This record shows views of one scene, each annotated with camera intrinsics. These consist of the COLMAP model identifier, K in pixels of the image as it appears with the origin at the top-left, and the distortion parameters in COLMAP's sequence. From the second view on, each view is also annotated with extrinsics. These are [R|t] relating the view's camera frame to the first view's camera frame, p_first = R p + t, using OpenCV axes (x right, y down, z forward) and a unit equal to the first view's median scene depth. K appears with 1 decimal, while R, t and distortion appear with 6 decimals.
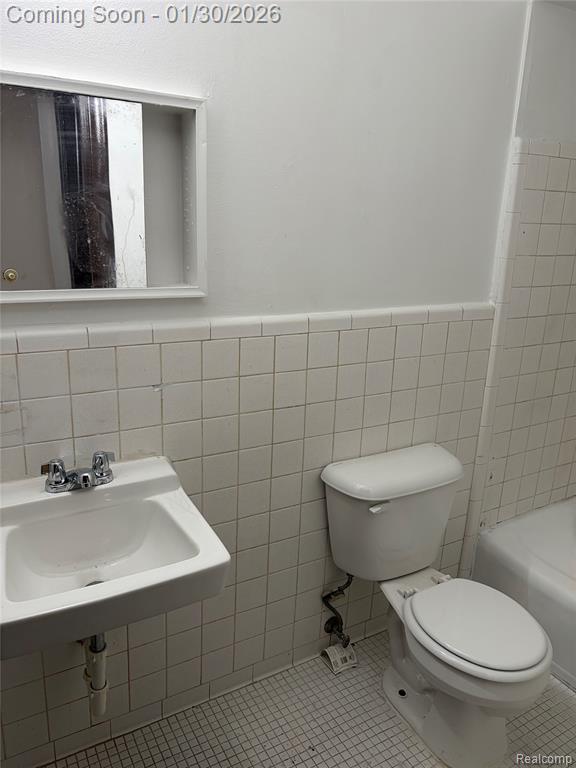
lens RADIAL K [[582.9, 0, 288.8], [0, 582.9, 383.8], [0, 0, 1]] dist [0.047921, -0.041765]
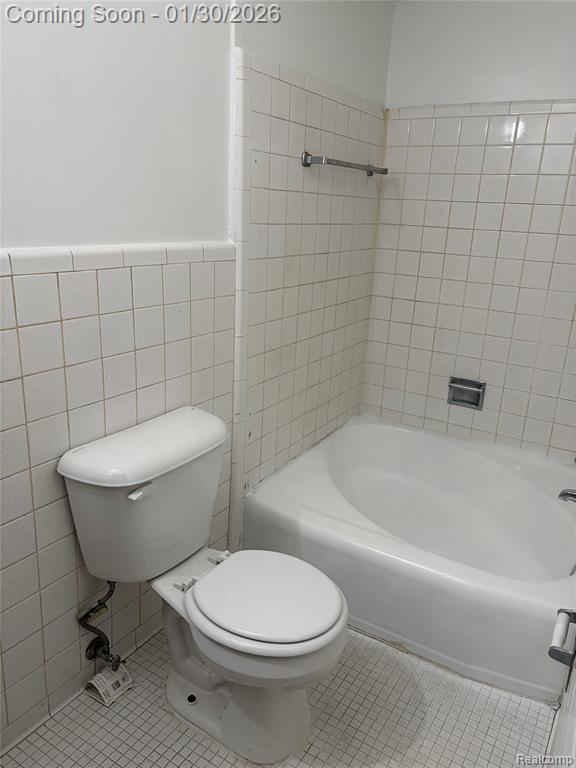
lens RADIAL K [[582.9, 0, 287.3], [0, 582.9, 389.5], [0, 0, 1]] dist [0.047921, -0.041765]
pose [[0.884138, -0.132088, 0.448166, -0.008655], [0.109921, 0.991087, 0.075253, 0.029609], [-0.454112, -0.017271, 0.890777, 0.175469]]
